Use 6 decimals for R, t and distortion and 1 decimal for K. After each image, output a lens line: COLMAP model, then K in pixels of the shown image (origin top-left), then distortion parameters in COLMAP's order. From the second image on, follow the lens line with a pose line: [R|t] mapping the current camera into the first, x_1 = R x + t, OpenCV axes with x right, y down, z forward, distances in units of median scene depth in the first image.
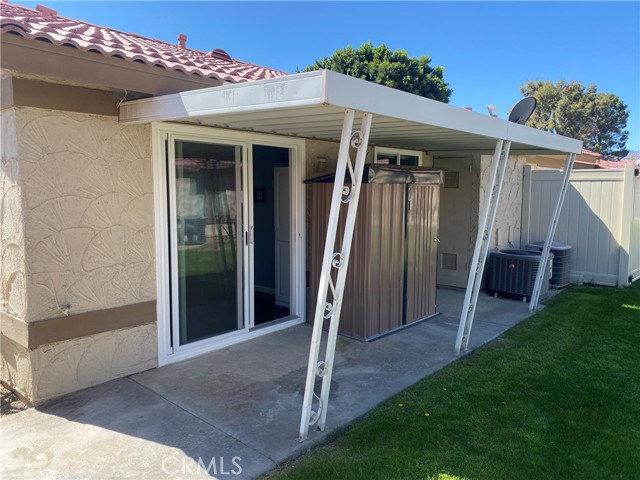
lens RADIAL K [[487.7, 0, 313.1], [0, 487.7, 240.0], [0, 0, 1]] dist [-0.000800, -0.004916]
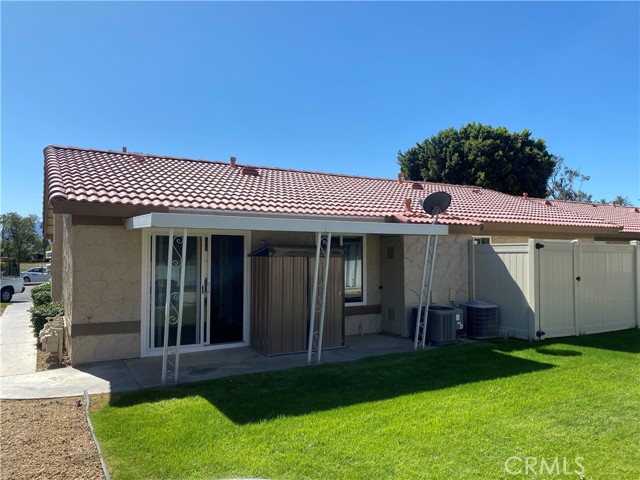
lens RADIAL K [[492.3, 0, 324.9], [0, 492.3, 253.4], [0, 0, 1]] dist [-0.004340, 0.014667]
pose [[0.949978, -0.006081, -0.312259, 0.670770], [-0.028557, 0.993931, -0.106232, 0.033746], [0.311010, 0.109835, 0.944039, -0.423214]]
